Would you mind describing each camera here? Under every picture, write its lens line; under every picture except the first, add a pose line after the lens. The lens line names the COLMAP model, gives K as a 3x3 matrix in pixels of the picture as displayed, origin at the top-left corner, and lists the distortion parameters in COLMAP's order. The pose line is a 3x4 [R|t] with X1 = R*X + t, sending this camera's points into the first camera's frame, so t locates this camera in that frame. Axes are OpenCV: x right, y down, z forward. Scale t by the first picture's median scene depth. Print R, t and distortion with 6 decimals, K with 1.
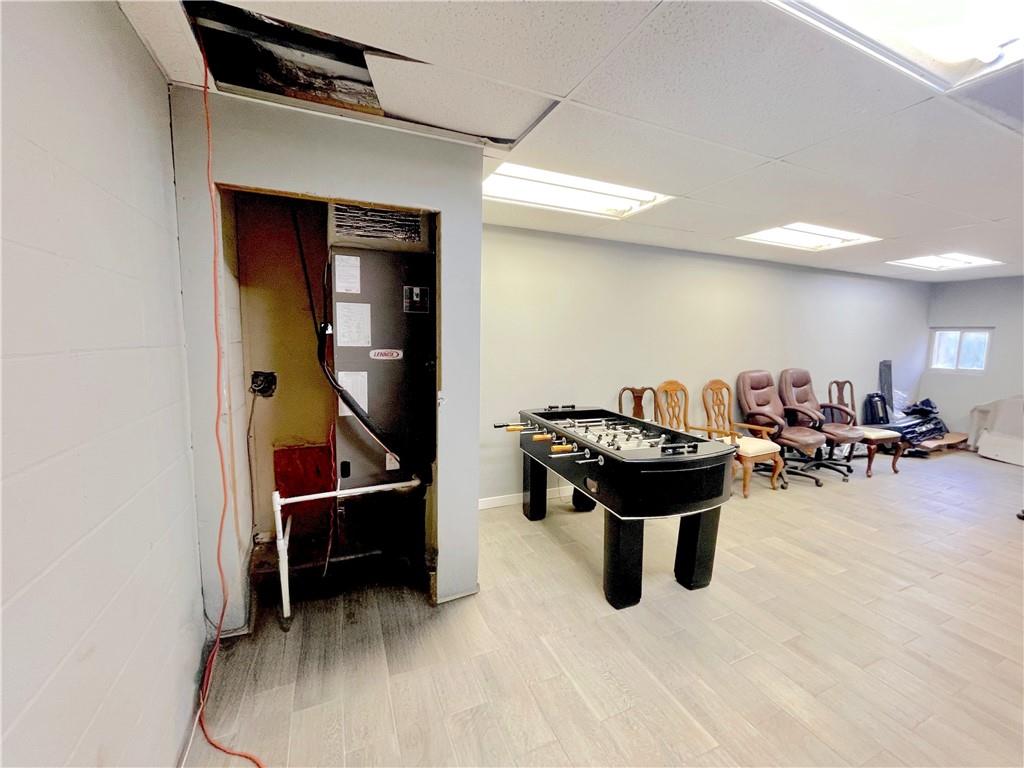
lens RADIAL K [[412.3, 0, 508.1], [0, 412.3, 381.0], [0, 0, 1]] dist [-0.001851, 0.000705]
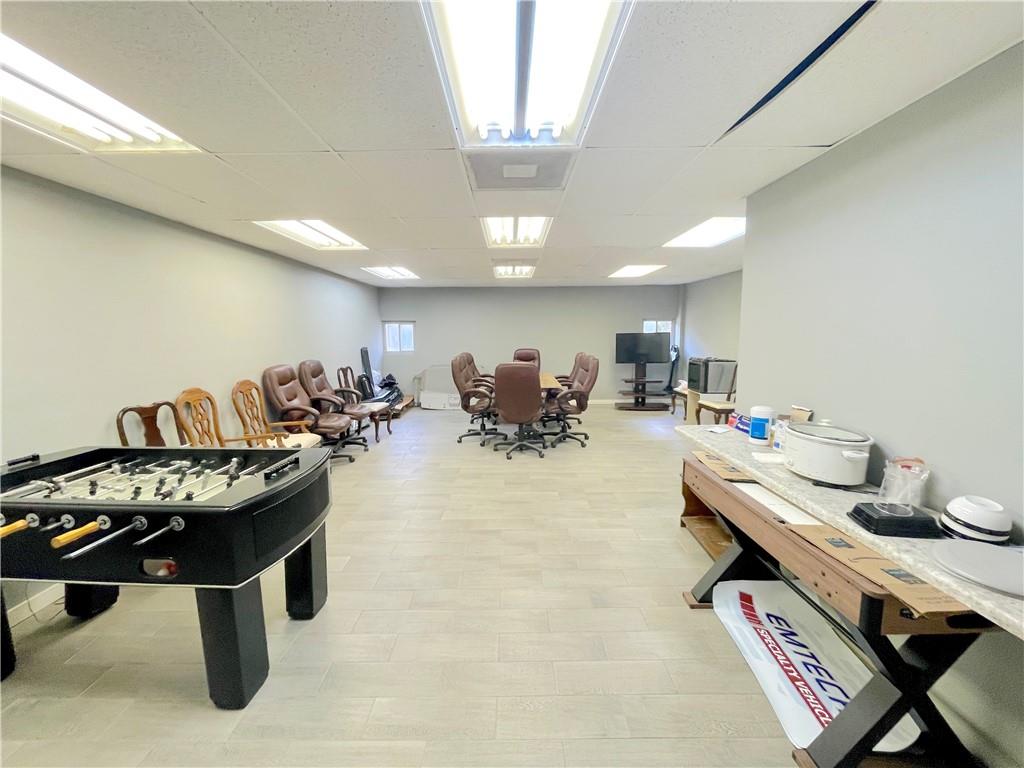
lens RADIAL K [[411.8, 0, 508.9], [0, 411.8, 386.1], [0, 0, 1]] dist [-0.001088, 0.000093]
pose [[0.411466, -0.139163, 0.900738, -0.063599], [0.111211, 0.988556, 0.101929, -0.018594], [-0.904615, 0.058232, 0.422234, 0.119180]]
